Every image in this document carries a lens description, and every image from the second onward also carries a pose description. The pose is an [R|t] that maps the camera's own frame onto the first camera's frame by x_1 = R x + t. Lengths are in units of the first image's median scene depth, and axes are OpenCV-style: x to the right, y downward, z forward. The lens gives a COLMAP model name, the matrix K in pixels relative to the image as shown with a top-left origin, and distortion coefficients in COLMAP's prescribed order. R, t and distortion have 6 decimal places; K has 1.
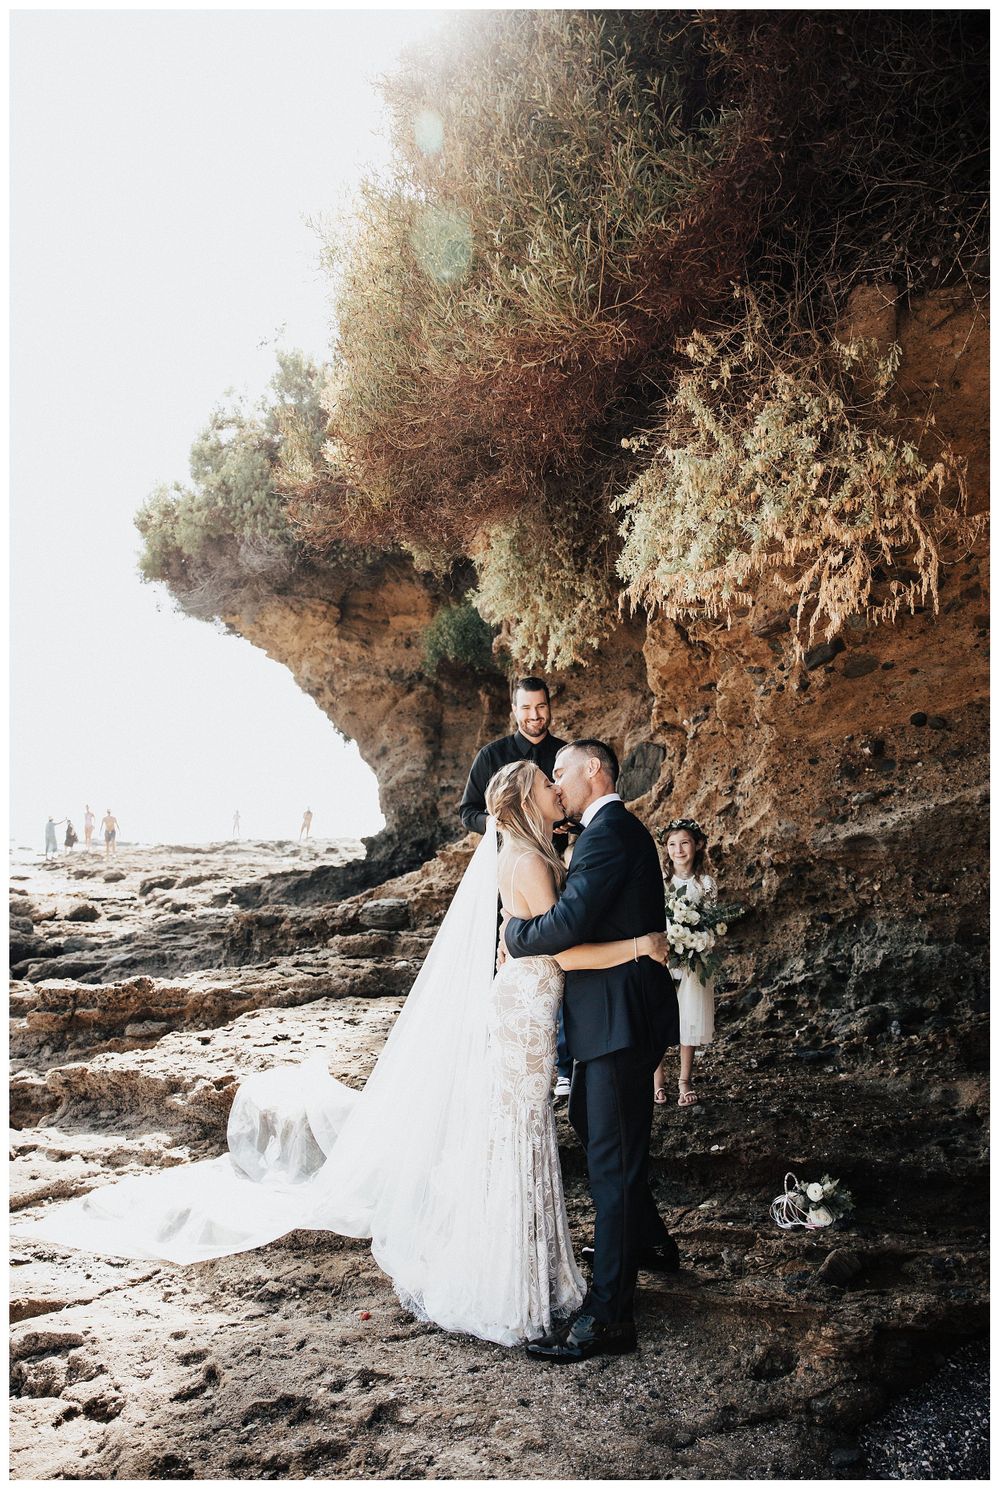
lens RADIAL K [[1059.1, 0, 446.0], [0, 1059.1, 757.7], [0, 0, 1]] dist [-0.100134, 0.089578]
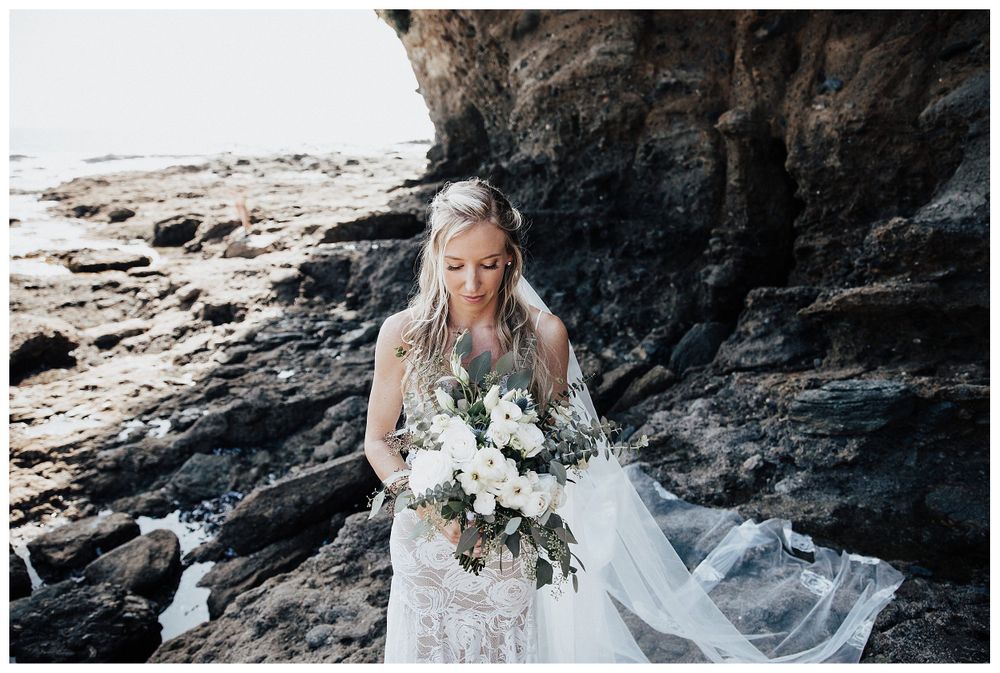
lens RADIAL K [[710.8, 0, 475.1], [0, 710.8, 361.7], [0, 0, 1]] dist [-0.100134, 0.089578]
pose [[0.991460, -0.062073, 0.114692, -0.162357], [0.013698, 0.924161, 0.381758, 0.021629], [-0.129691, -0.376927, 0.917118, 0.625719]]
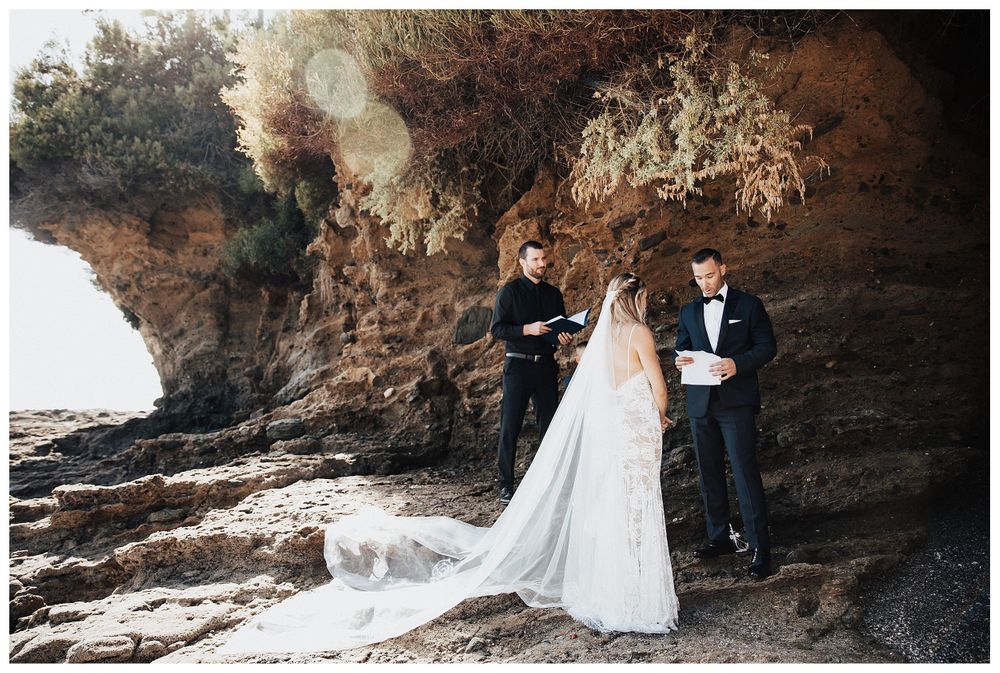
lens RADIAL K [[710.8, 0, 506.0], [0, 710.8, 338.1], [0, 0, 1]] dist [-0.100134, 0.089578]
pose [[0.894203, 0.004813, 0.447635, -0.095314], [0.003634, 0.999831, -0.018009, 0.020469], [-0.447646, 0.017731, 0.894035, 0.022462]]
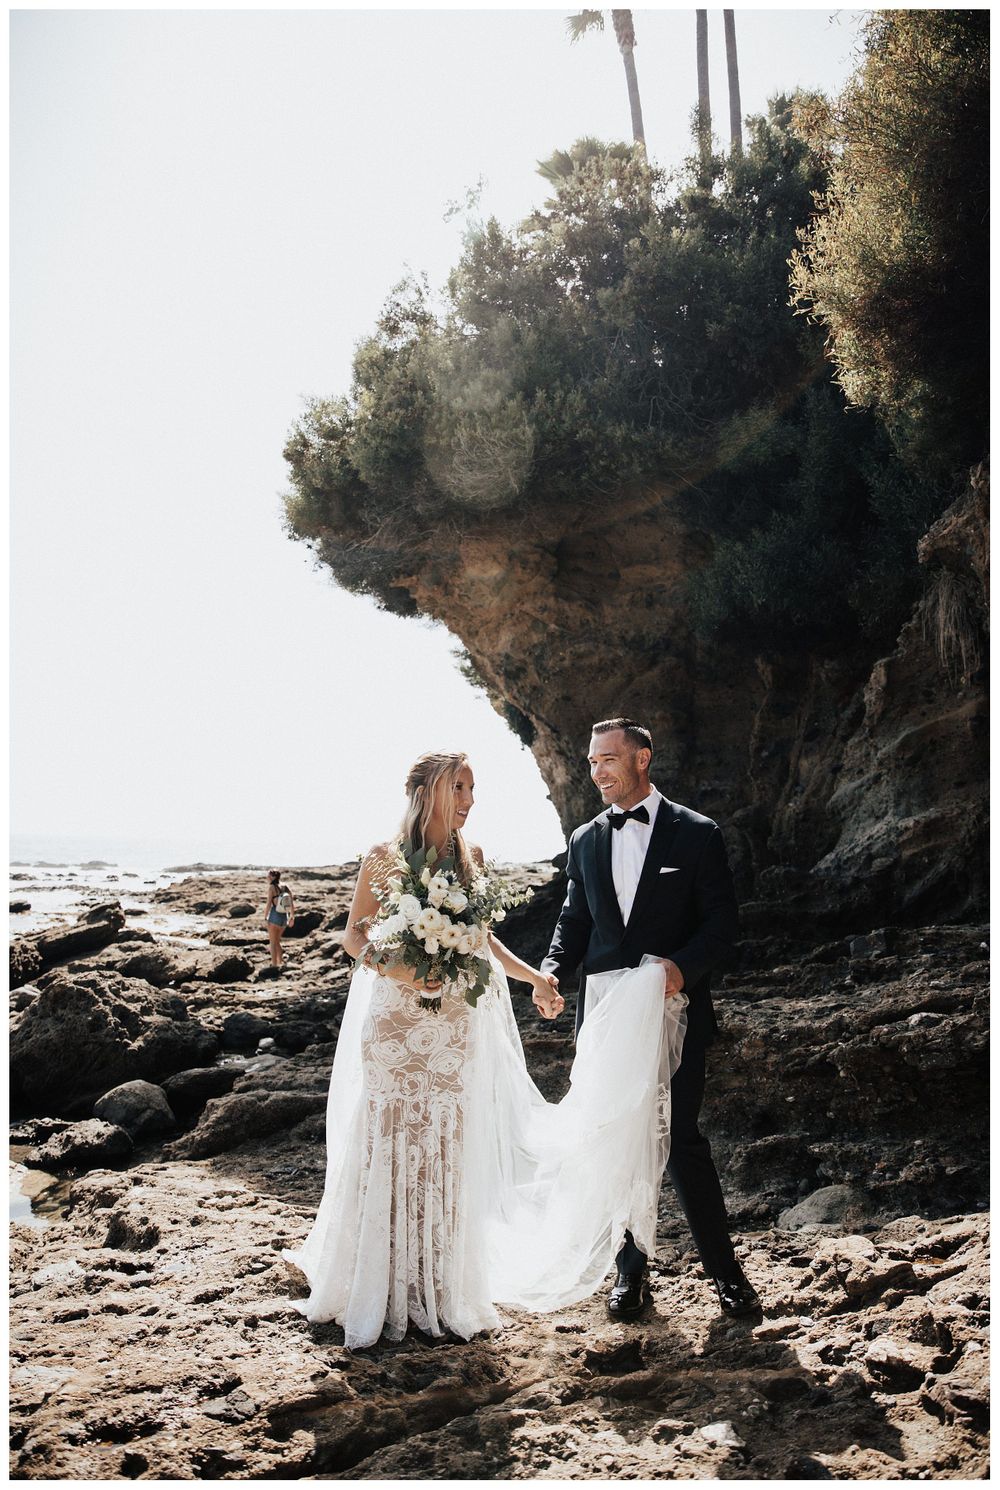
lens RADIAL K [[1059.1, 0, 449.2], [0, 1059.1, 749.3], [0, 0, 1]] dist [-0.100134, 0.089578]
pose [[0.996859, -0.020750, -0.076425, -0.127850], [0.018790, 0.999478, -0.026278, 0.014980], [0.076930, 0.024759, 0.996729, 0.253944]]
